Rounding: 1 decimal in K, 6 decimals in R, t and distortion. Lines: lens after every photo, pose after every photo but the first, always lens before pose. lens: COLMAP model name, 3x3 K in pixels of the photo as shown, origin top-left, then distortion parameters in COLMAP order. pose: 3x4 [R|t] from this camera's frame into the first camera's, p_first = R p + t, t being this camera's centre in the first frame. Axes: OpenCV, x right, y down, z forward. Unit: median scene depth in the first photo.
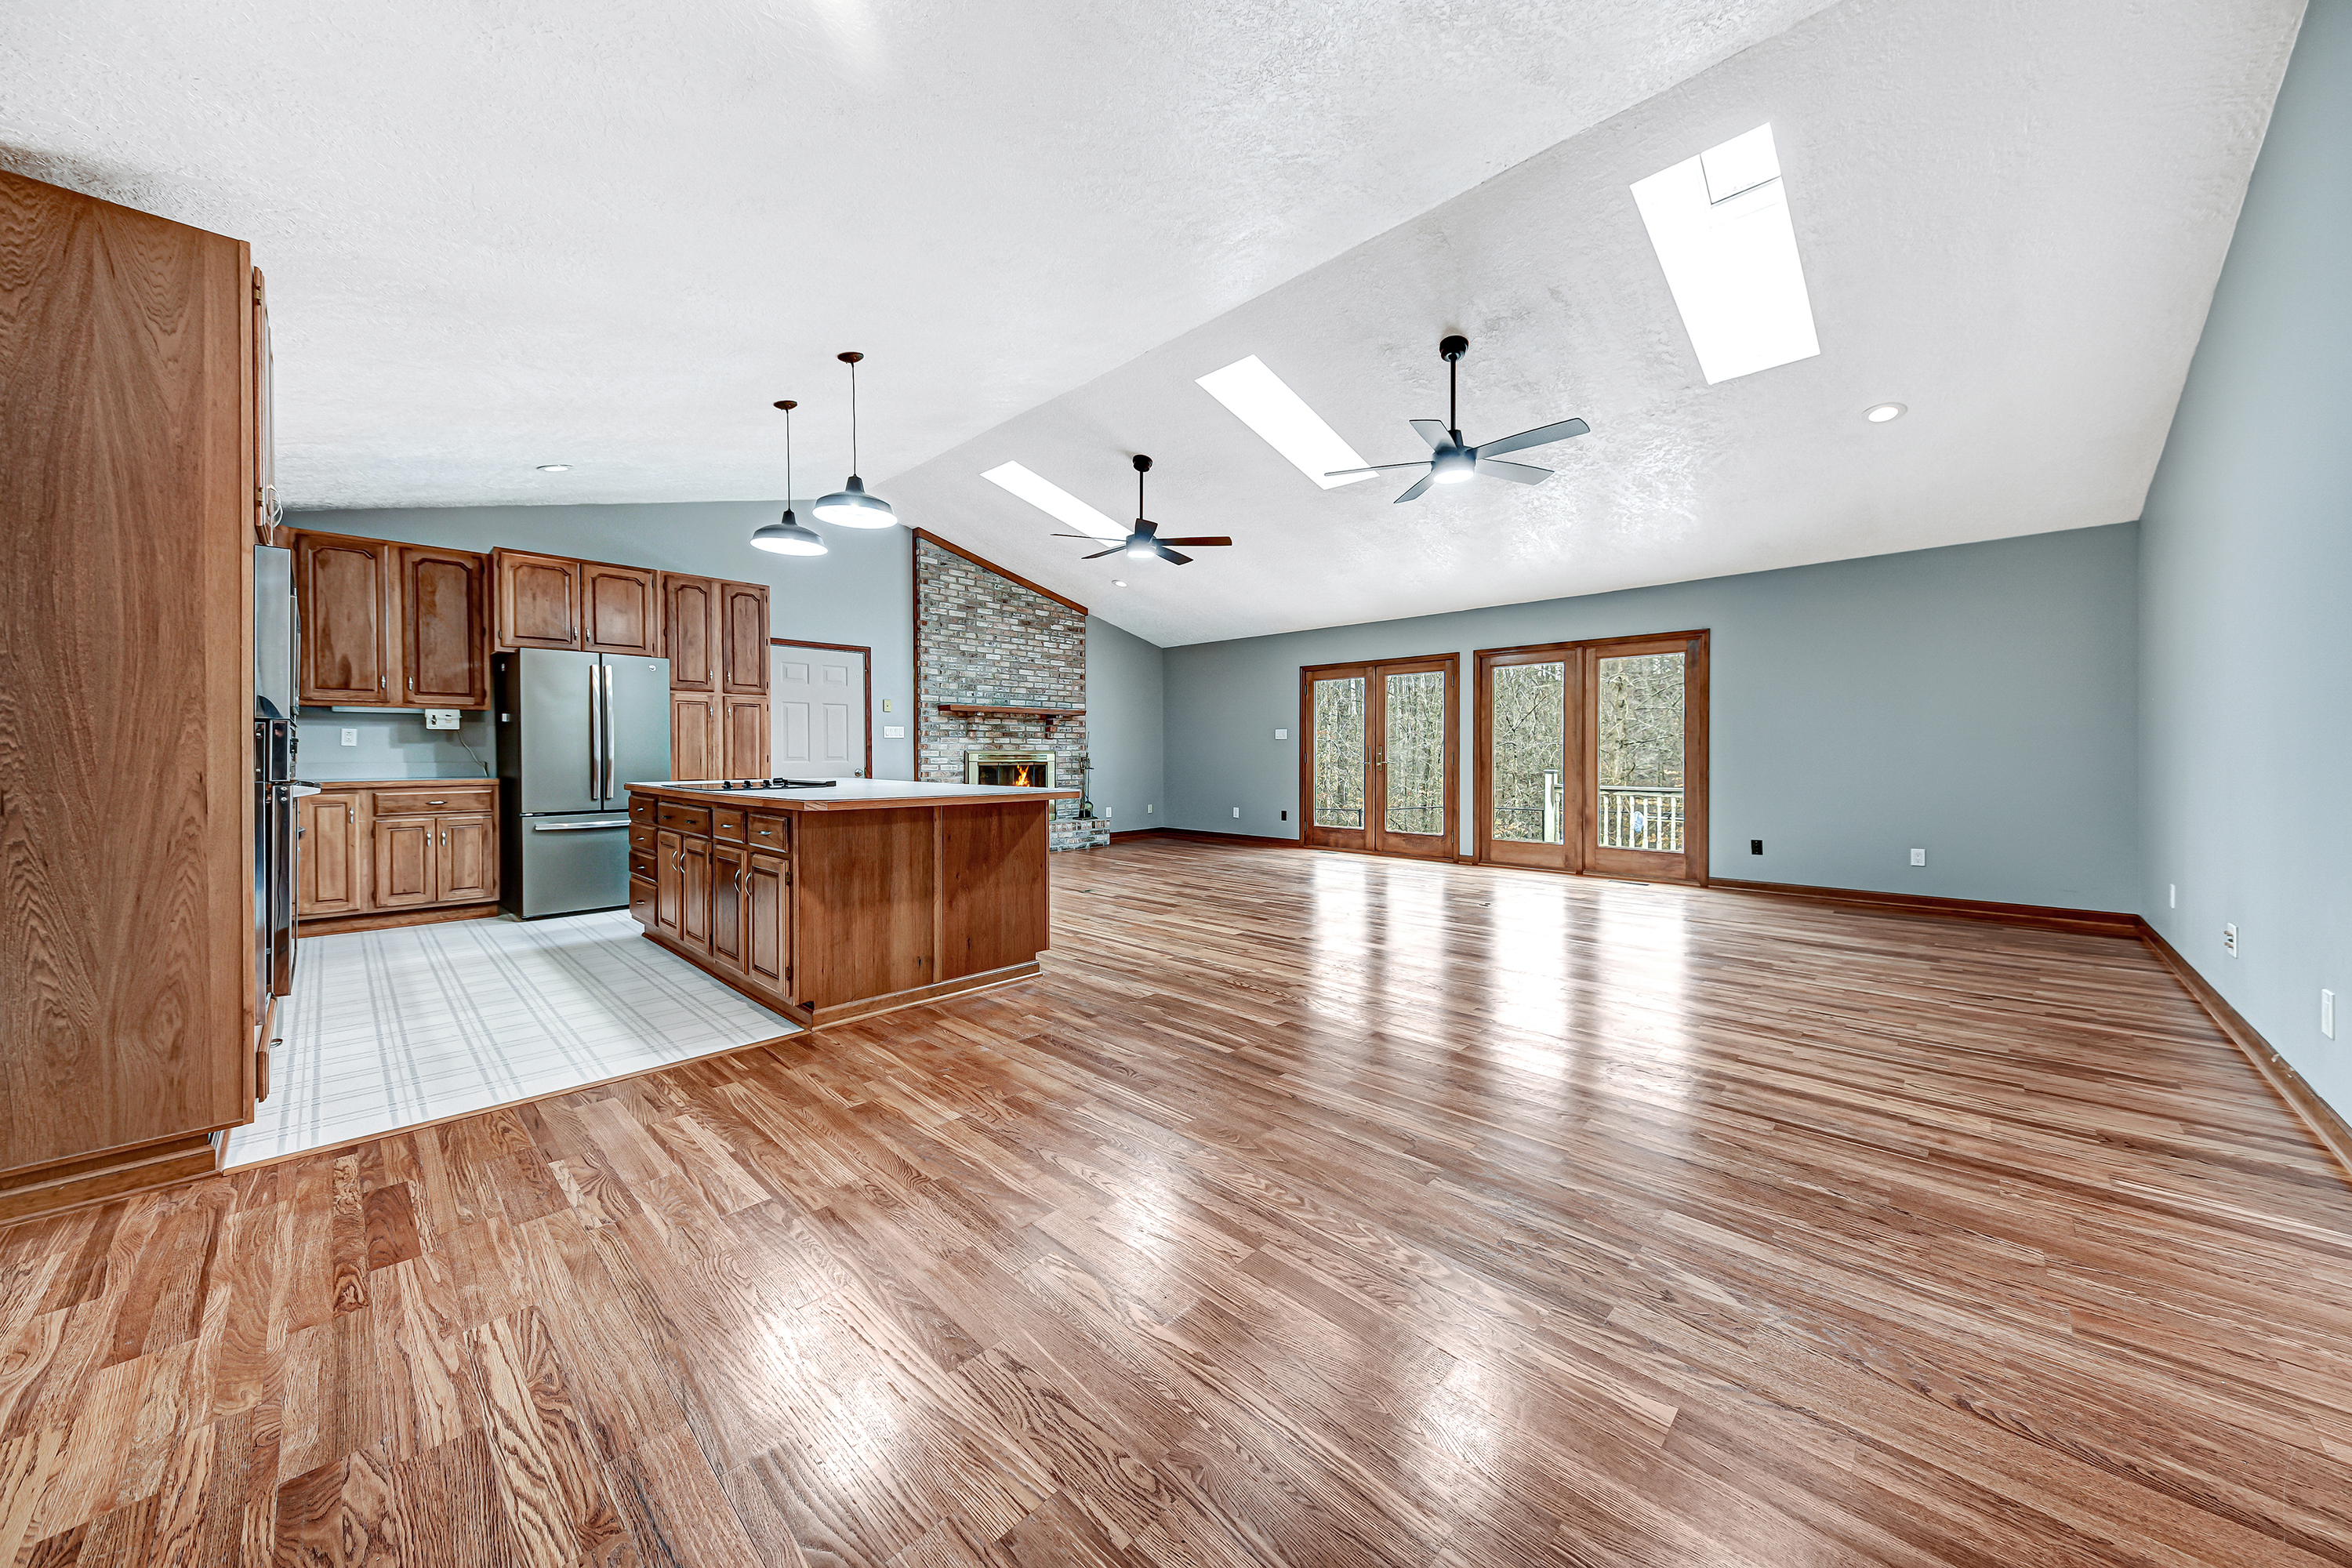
lens RADIAL K [[811.4, 0, 1181.4], [0, 811.4, 763.8], [0, 0, 1]] dist [0.012339, -0.000679]
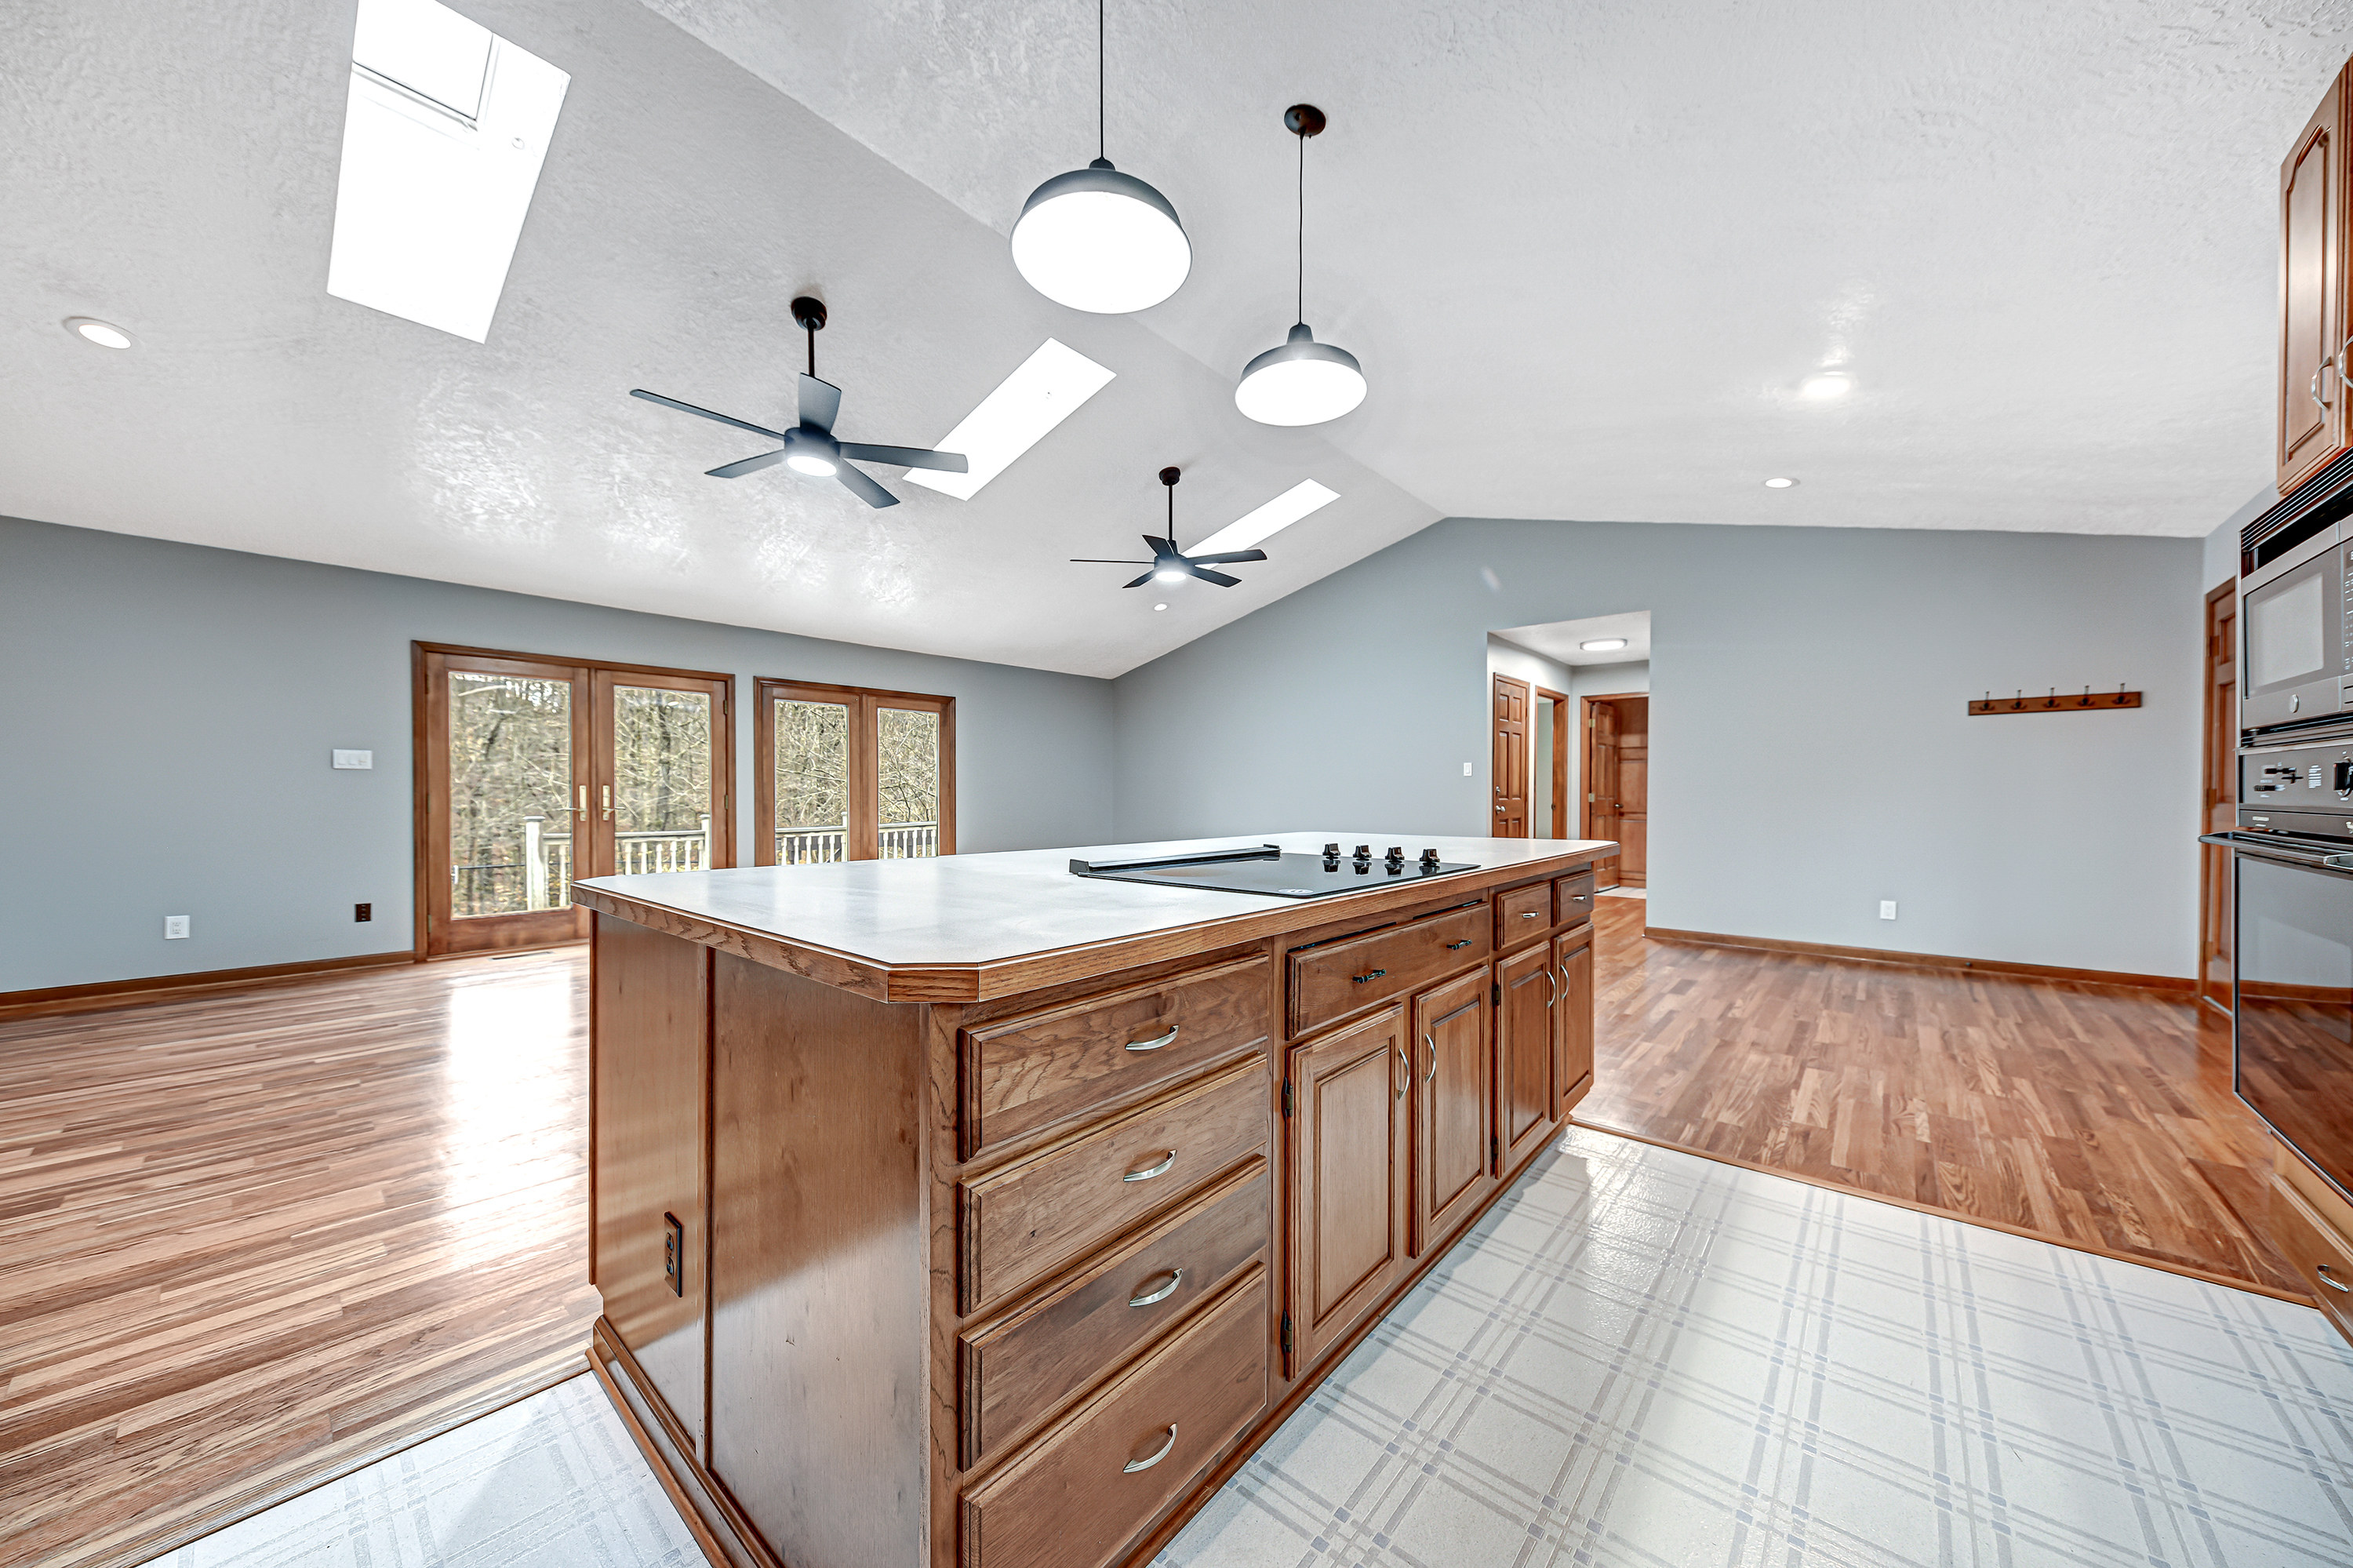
lens RADIAL K [[811.7, 0, 1183.4], [0, 811.7, 802.0], [0, 0, 1]] dist [0.012339, -0.000679]
pose [[-0.051275, -0.009393, 0.998640, -0.713600], [0.013010, 0.999865, 0.010073, -0.011402], [-0.998600, 0.013509, -0.051146, 0.801501]]
